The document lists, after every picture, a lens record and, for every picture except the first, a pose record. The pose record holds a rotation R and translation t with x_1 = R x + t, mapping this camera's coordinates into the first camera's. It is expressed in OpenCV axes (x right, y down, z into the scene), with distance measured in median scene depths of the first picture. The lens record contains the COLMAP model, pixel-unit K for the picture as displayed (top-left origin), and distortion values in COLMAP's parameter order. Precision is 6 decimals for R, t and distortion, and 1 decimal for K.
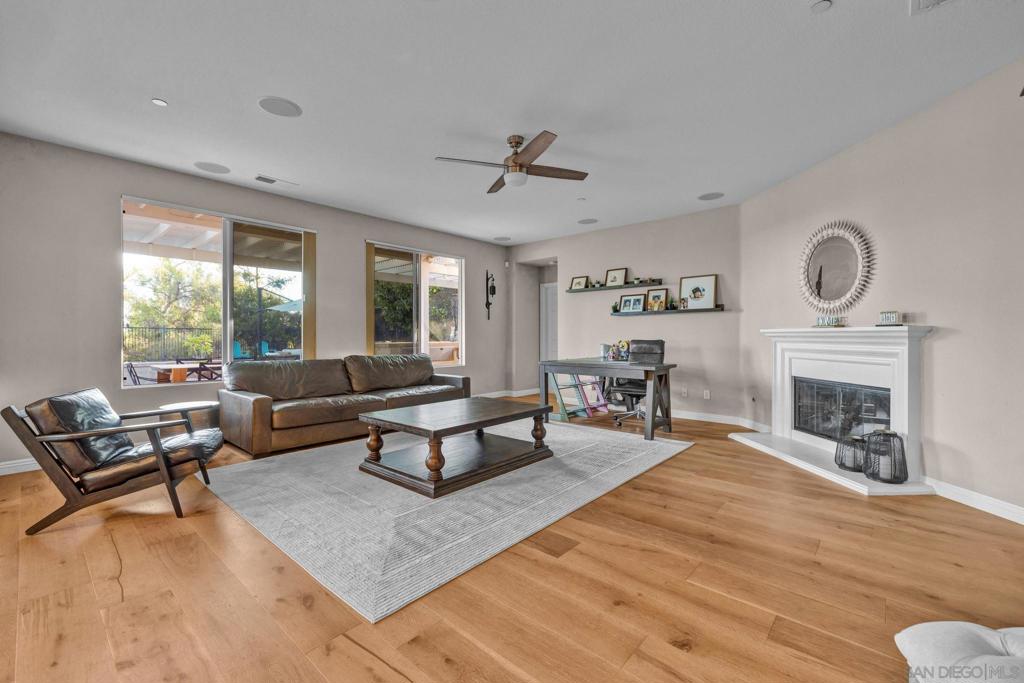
lens RADIAL K [[433.3, 0, 516.7], [0, 433.3, 334.3], [0, 0, 1]] dist [0.001010, -0.000029]
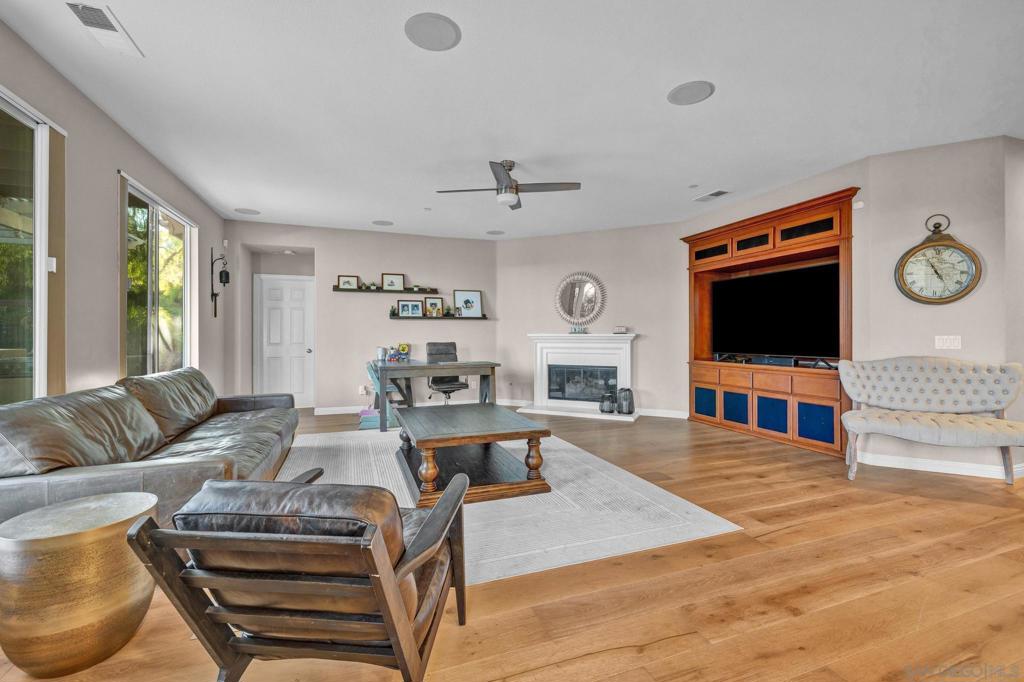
lens RADIAL K [[433.3, 0, 516.7], [0, 433.3, 333.8], [0, 0, 1]] dist [0.001010, -0.000029]
pose [[0.476493, 0.004474, 0.879167, -0.574659], [-0.002195, 0.999990, -0.003900, -0.005319], [-0.879176, -0.000071, 0.476498, 0.269947]]
